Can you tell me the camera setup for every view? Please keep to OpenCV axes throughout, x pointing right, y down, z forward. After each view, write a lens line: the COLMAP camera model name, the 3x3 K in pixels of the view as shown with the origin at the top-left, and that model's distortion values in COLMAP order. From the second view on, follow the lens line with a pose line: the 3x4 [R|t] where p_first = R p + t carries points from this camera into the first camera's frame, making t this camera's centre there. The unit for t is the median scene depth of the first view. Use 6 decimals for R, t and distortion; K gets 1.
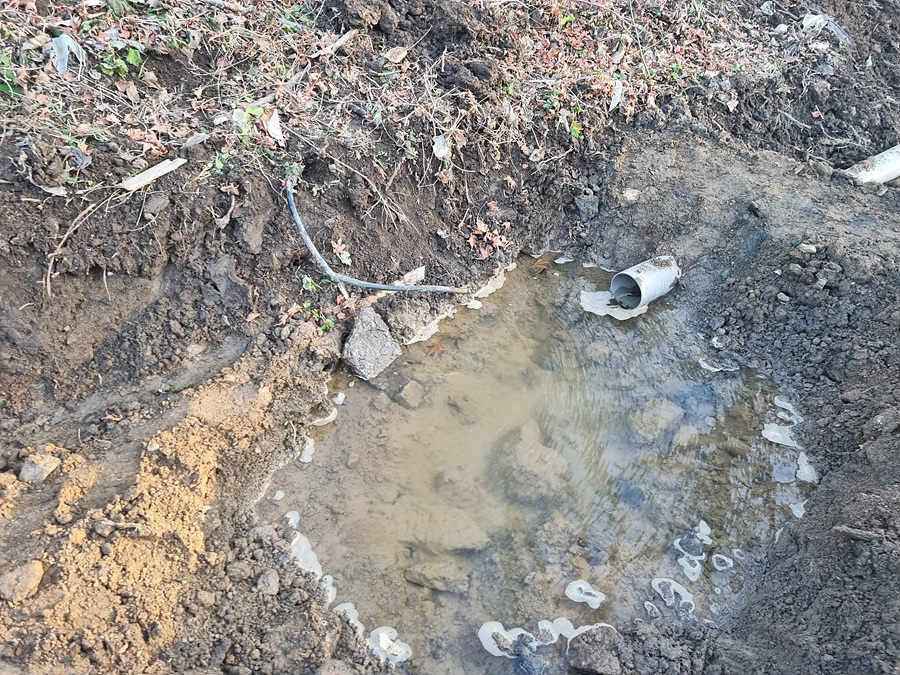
lens RADIAL K [[677.7, 0, 435.6], [0, 677.7, 342.5], [0, 0, 1]] dist [0.059403, -0.040672]
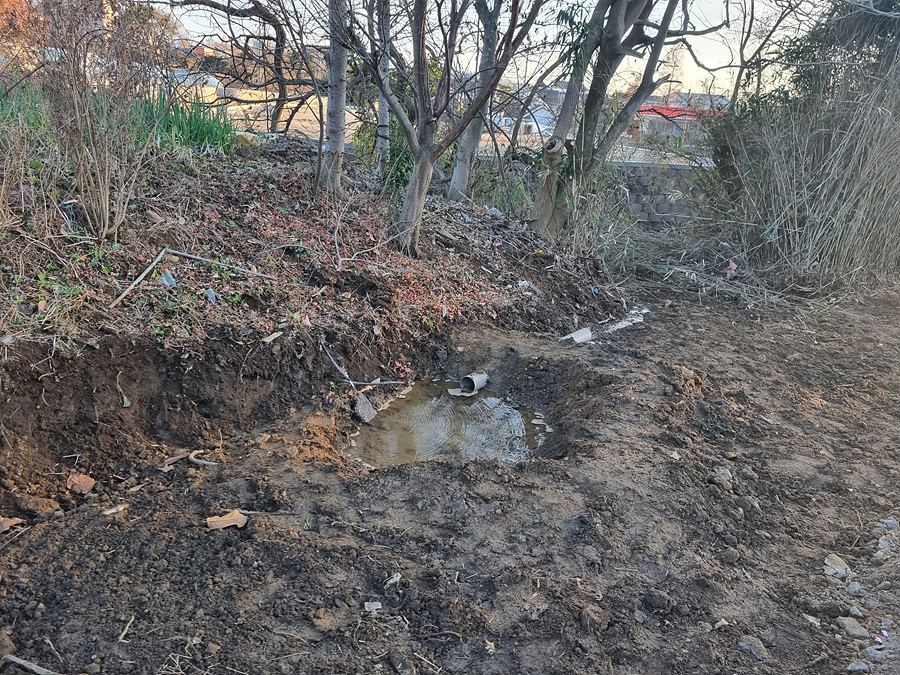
lens RADIAL K [[677.7, 0, 449.8], [0, 677.7, 337.6], [0, 0, 1]] dist [0.059403, -0.040672]
pose [[0.946444, -0.051386, 0.318753, -0.465761], [0.171092, 0.917065, -0.360167, 0.561356], [-0.273810, 0.395414, 0.876742, -0.971142]]
